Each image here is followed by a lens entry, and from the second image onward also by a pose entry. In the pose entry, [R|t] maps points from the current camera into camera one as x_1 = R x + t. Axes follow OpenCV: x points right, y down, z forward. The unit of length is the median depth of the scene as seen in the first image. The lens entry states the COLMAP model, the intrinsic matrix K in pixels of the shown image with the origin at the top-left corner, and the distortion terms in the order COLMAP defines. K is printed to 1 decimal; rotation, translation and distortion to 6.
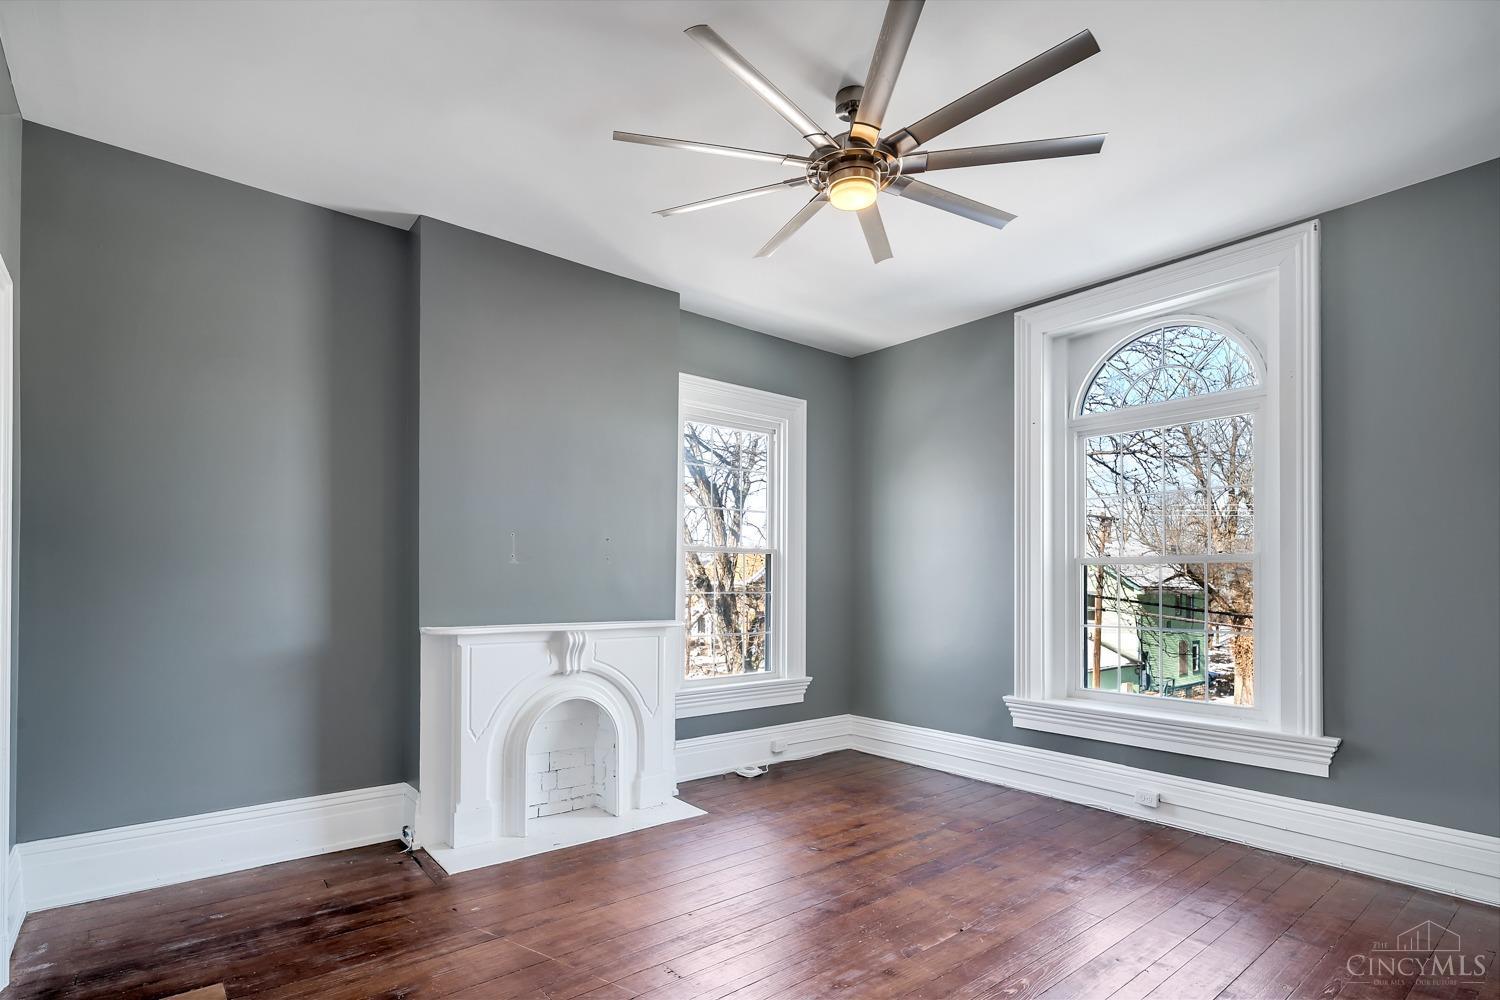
lens RADIAL K [[739.2, 0, 756.2], [0, 739.2, 572.9], [0, 0, 1]] dist [-0.000393, -0.000700]
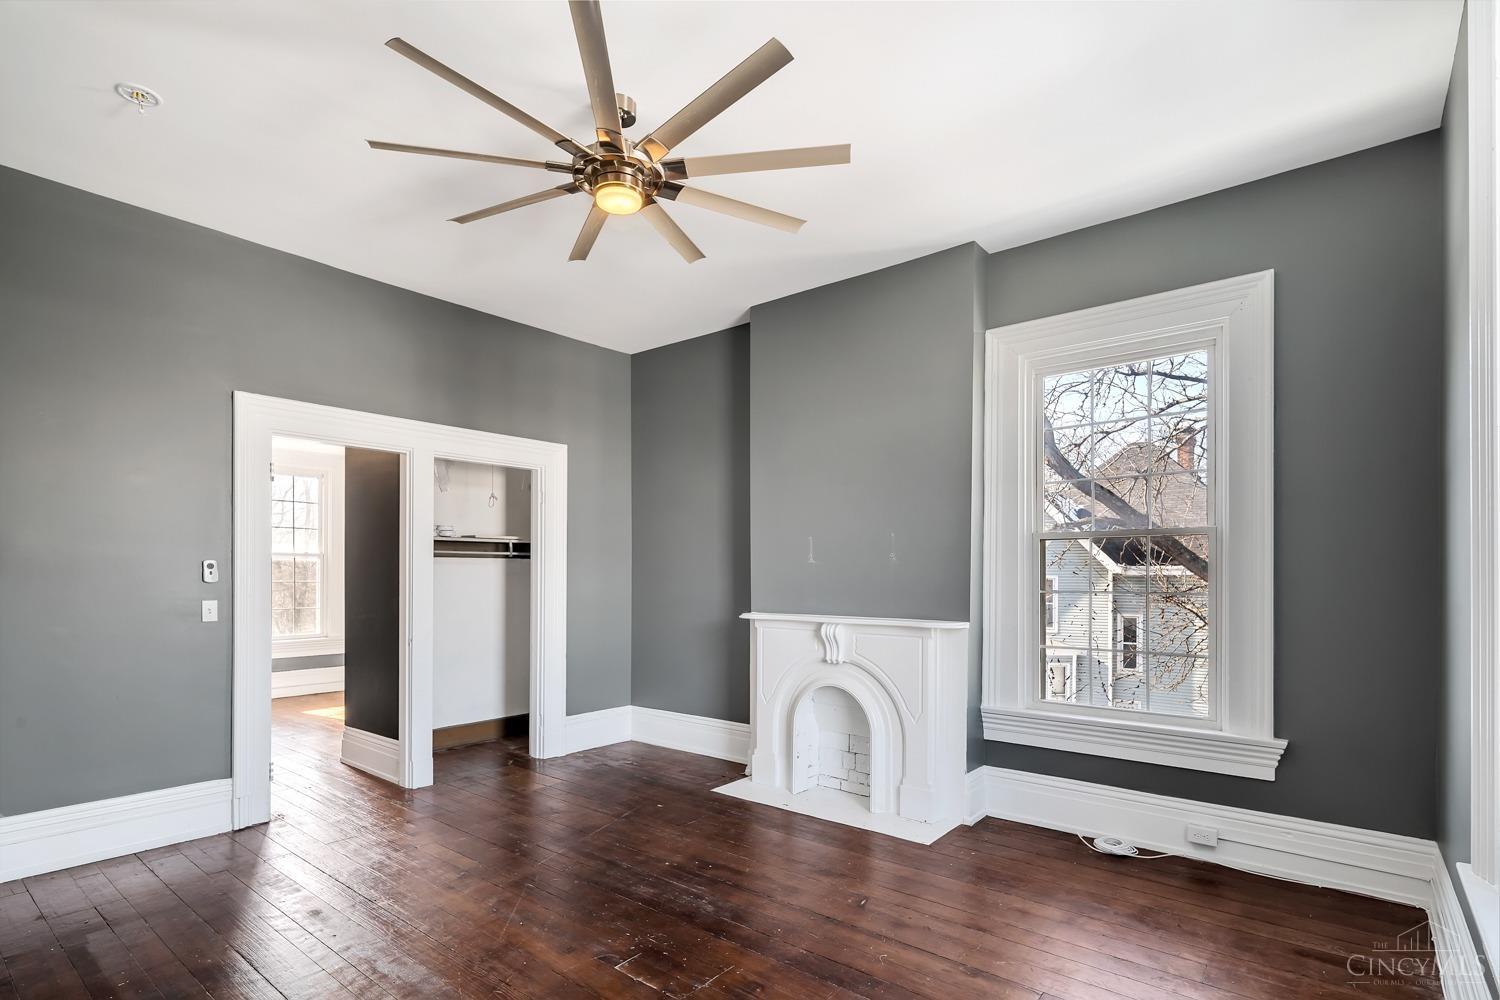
lens RADIAL K [[739.2, 0, 736.1], [0, 739.2, 578.7], [0, 0, 1]] dist [-0.000393, -0.000700]
pose [[0.186704, -0.004542, -0.982406, 0.792225], [0.007795, 0.999965, -0.003142, 0.015532], [0.982385, -0.007072, 0.186733, 0.659093]]
